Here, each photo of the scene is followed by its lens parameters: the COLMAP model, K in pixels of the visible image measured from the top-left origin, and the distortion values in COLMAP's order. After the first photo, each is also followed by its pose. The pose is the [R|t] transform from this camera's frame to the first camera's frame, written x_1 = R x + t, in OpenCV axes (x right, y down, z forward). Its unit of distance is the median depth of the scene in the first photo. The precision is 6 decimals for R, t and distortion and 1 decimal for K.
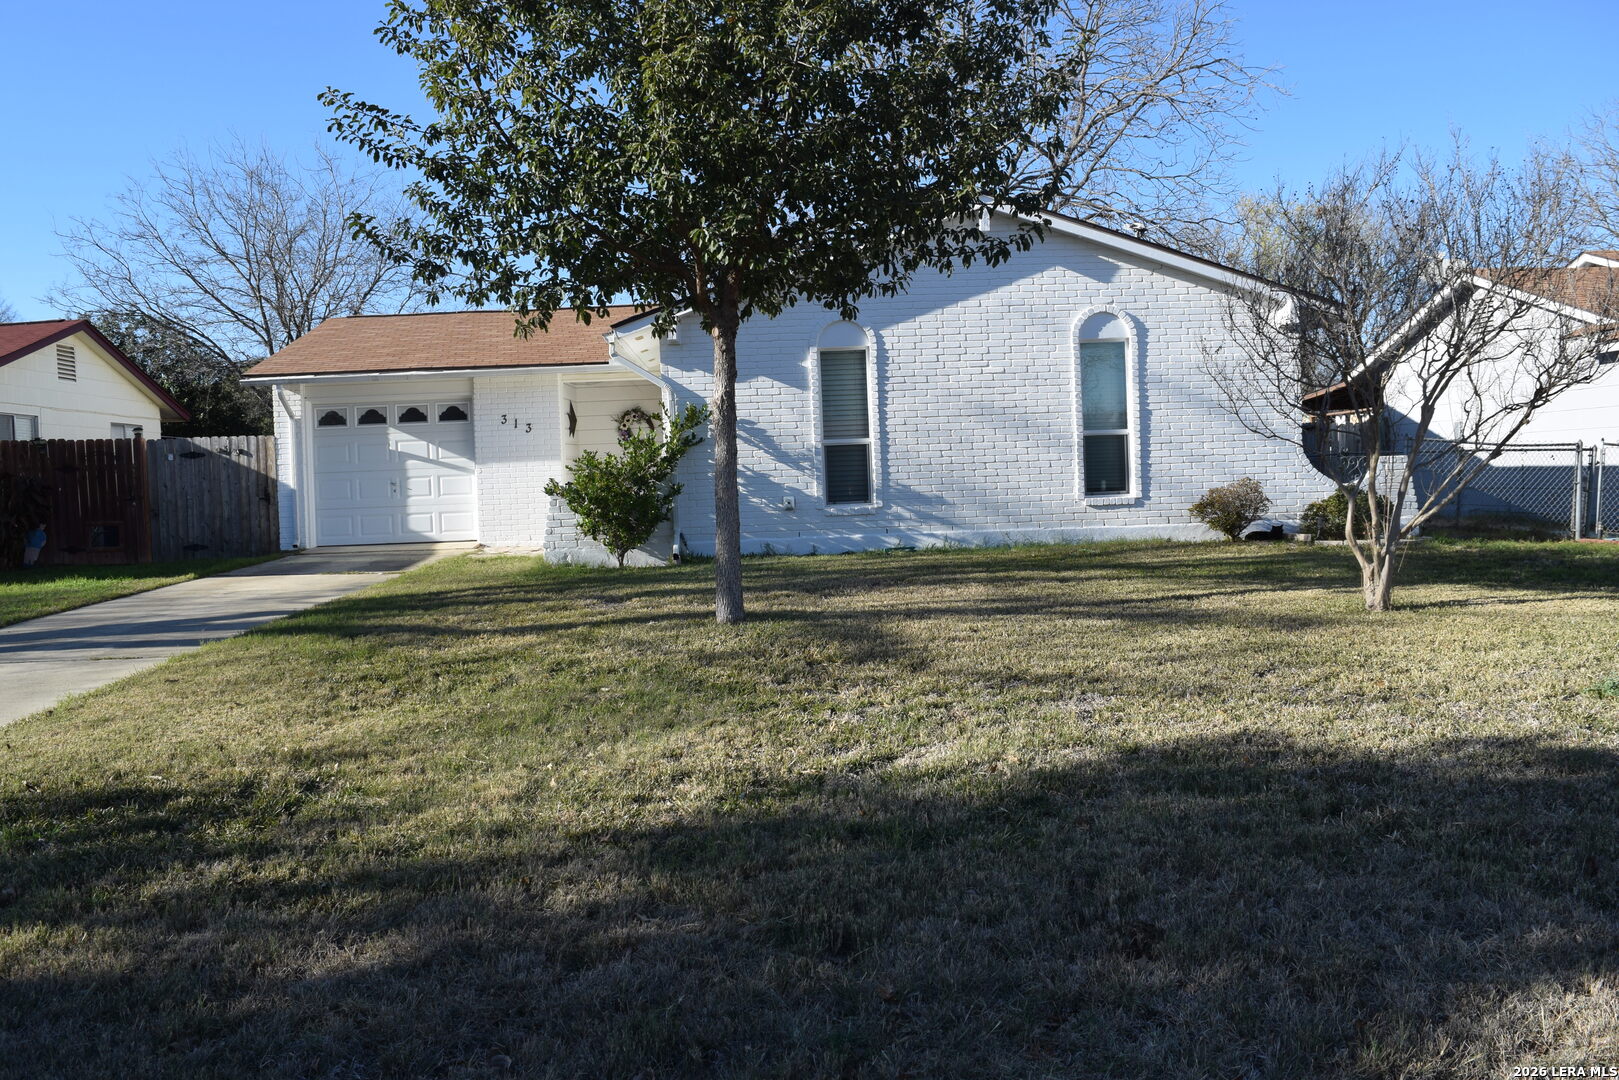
lens RADIAL K [[1278.6, 0, 809.5], [0, 1278.6, 517.6], [0, 0, 1]] dist [-0.090887, 0.012430]
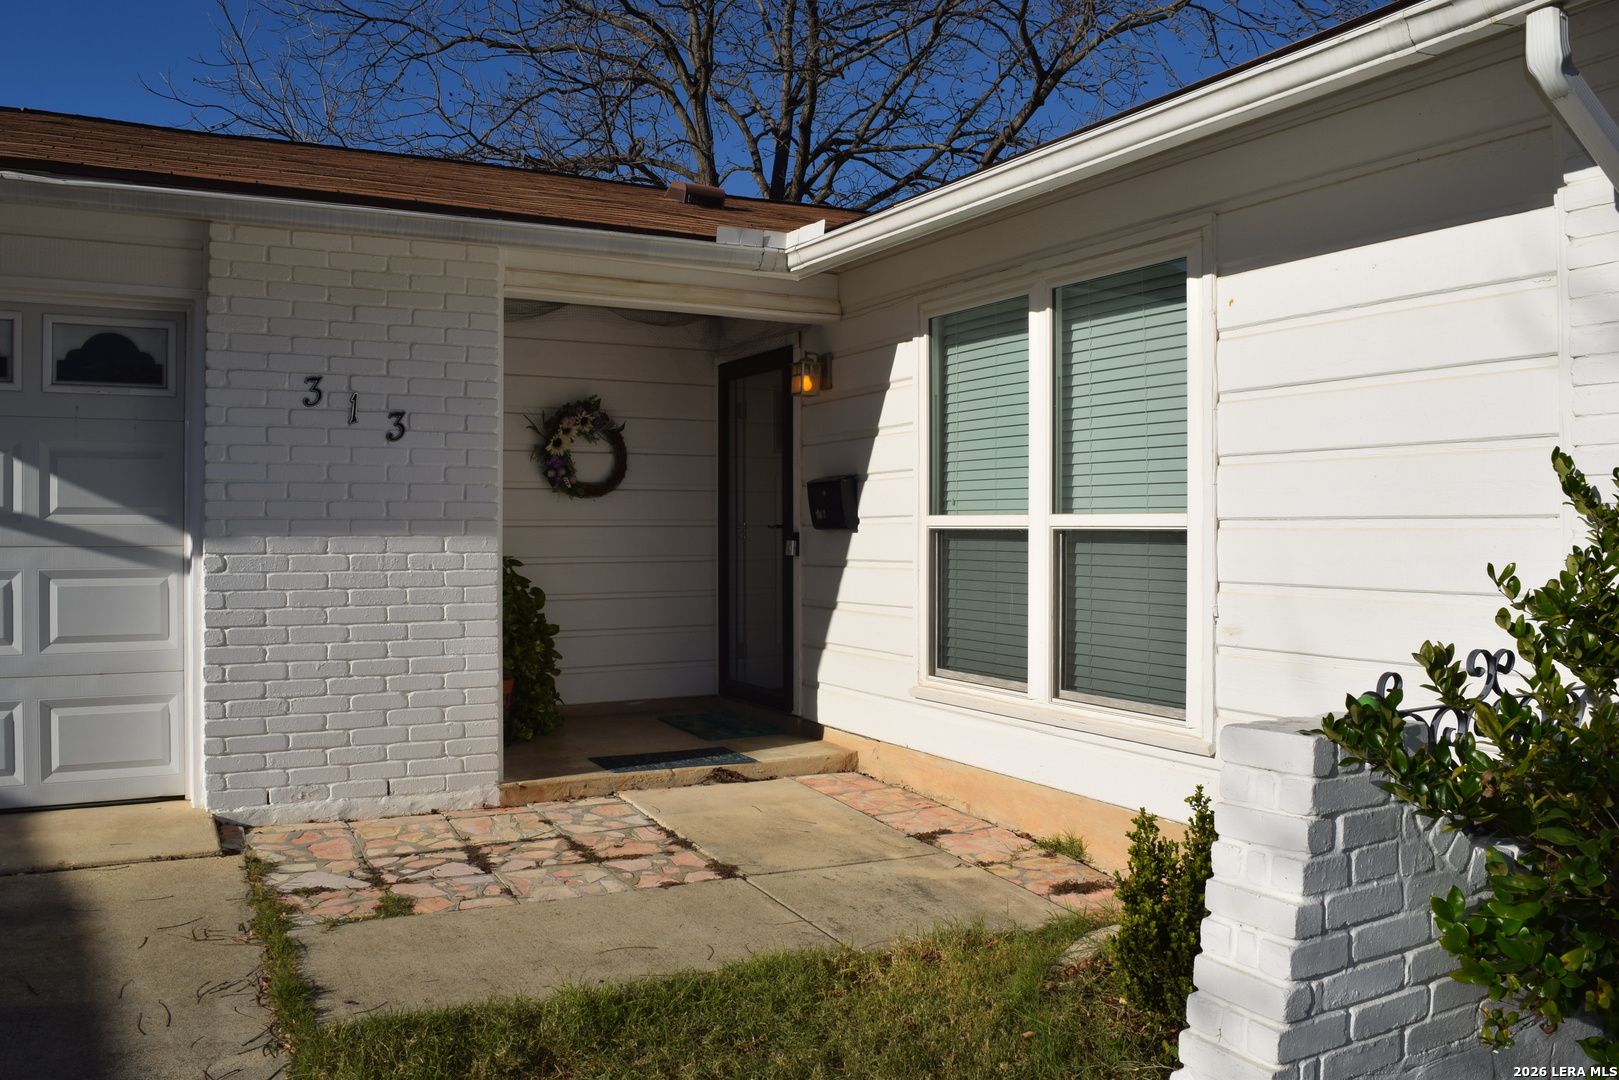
lens RADIAL K [[1278.6, 0, 809.5], [0, 1278.6, 517.6], [0, 0, 1]] dist [-0.090887, 0.012430]
pose [[0.894105, 0.040468, 0.446025, -0.267934], [-0.018776, 0.998421, -0.052948, -0.034630], [-0.447463, 0.038966, 0.893453, 0.690327]]
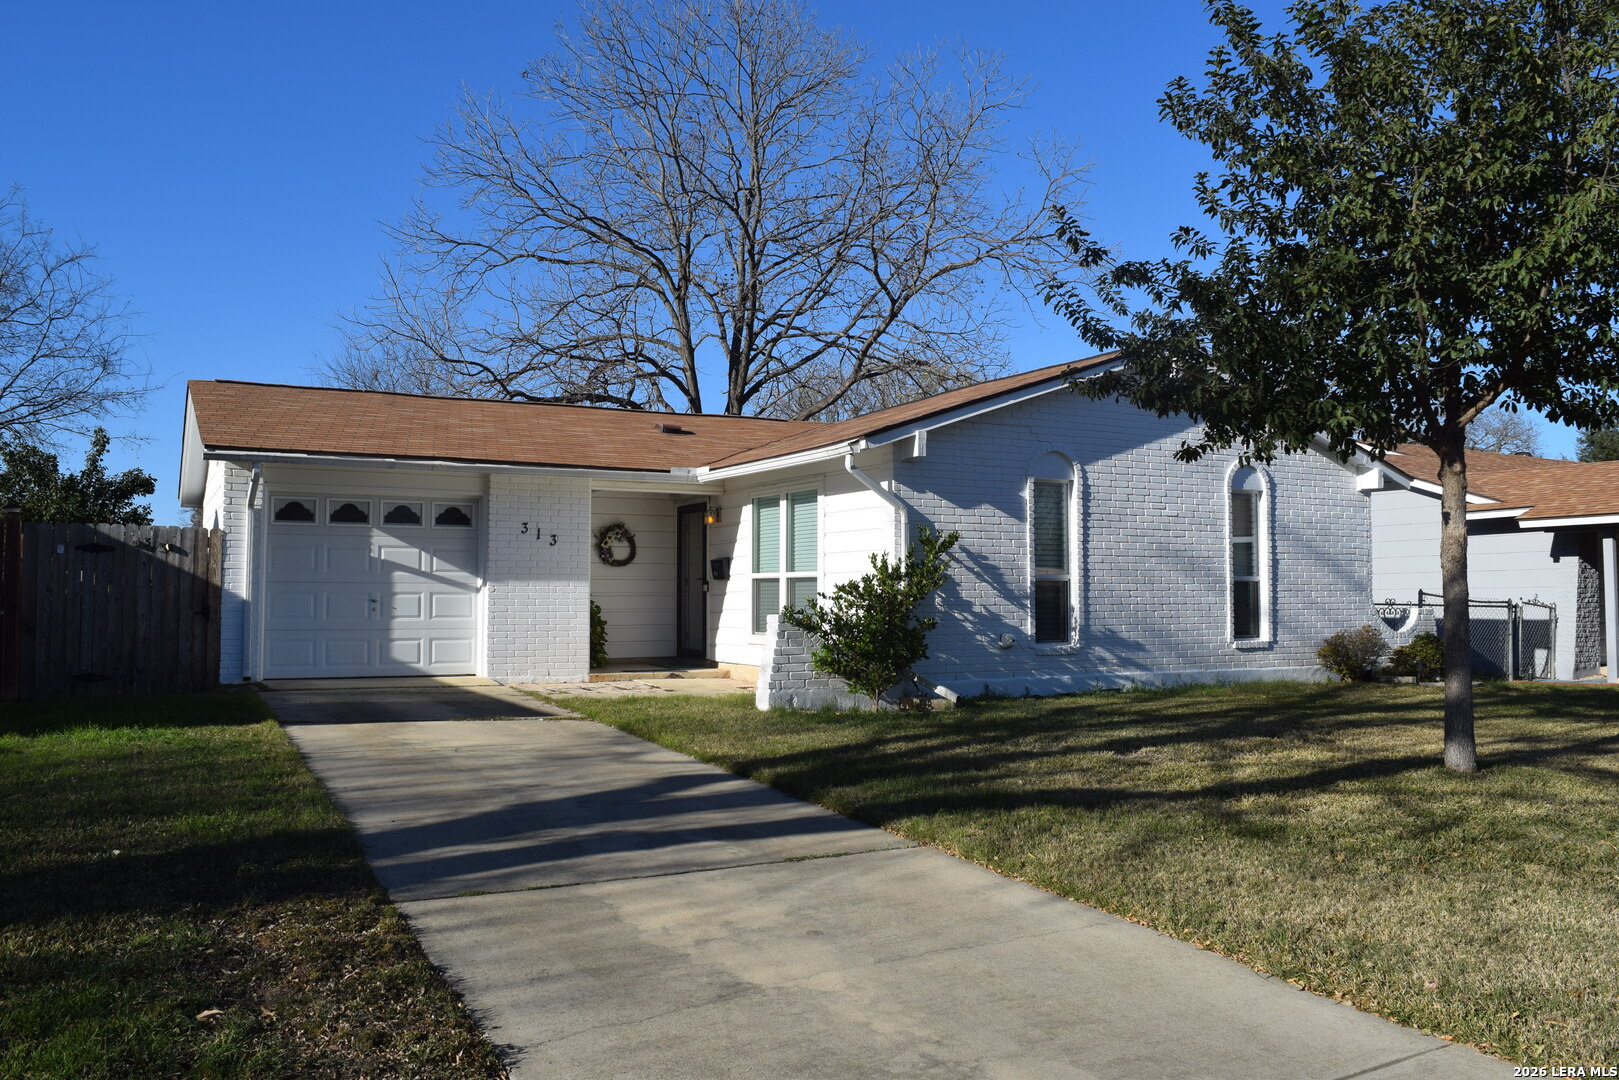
lens RADIAL K [[1278.6, 0, 809.5], [0, 1278.6, 517.6], [0, 0, 1]] dist [-0.090887, 0.012430]
pose [[0.893358, 0.065055, 0.444611, -0.445177], [-0.018749, 0.993999, -0.107768, 0.001669], [-0.448954, 0.087940, 0.889217, 0.182533]]
